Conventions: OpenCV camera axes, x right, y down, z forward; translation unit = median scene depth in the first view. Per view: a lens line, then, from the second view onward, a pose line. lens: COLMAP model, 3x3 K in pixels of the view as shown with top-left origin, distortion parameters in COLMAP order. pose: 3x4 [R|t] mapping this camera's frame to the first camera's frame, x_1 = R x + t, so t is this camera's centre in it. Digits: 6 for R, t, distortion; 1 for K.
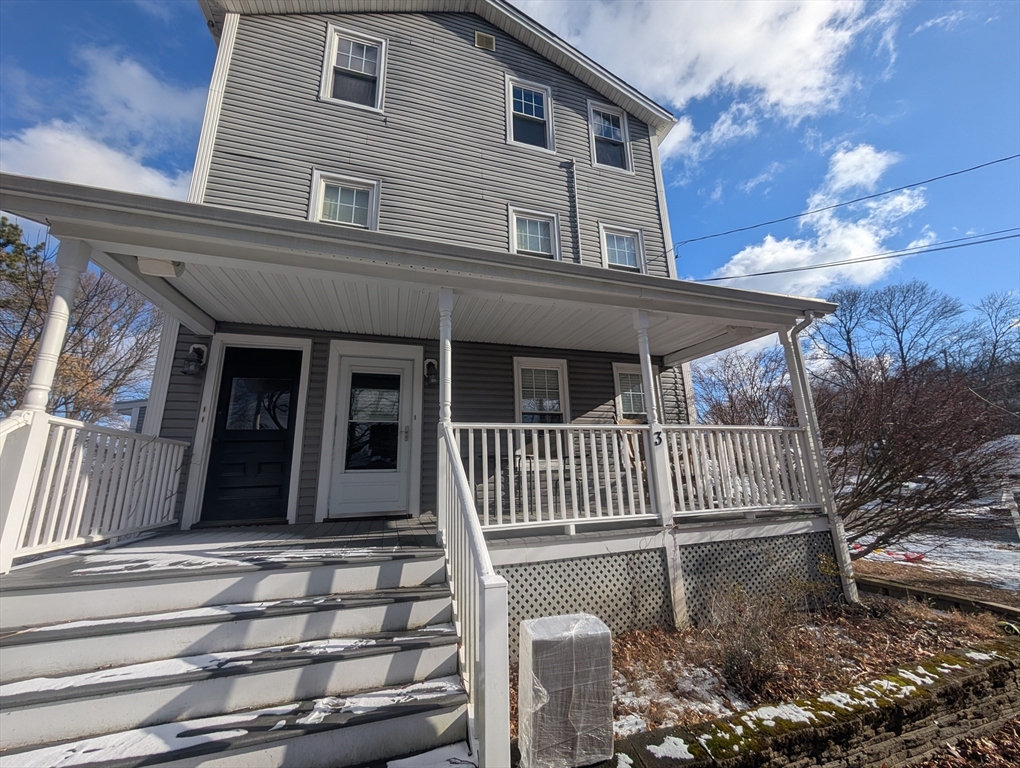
lens RADIAL K [[390.0, 0, 509.0], [0, 390.0, 384.2], [0, 0, 1]] dist [-0.000188, 0.000031]
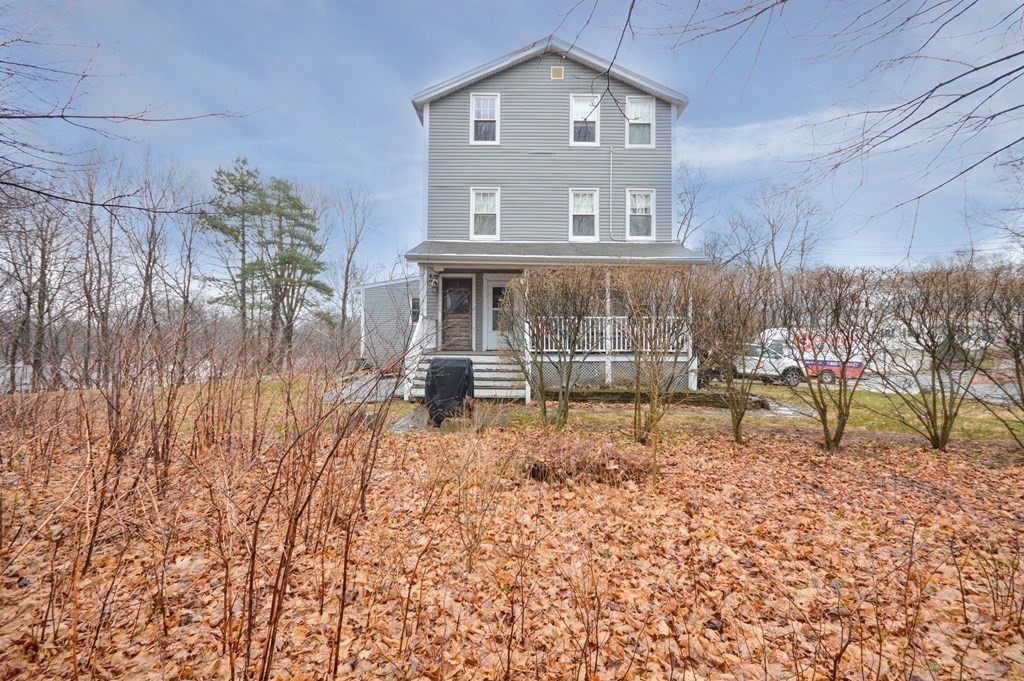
lens RADIAL K [[462.7, 0, 511.4], [0, 462.7, 338.1], [0, 0, 1]] dist [0.000907, -0.000093]
pose [[0.959619, 0.028288, -0.279877, 0.445552], [0.039491, 0.971531, 0.233599, -0.364656], [0.278517, -0.235218, 0.931182, -1.499987]]
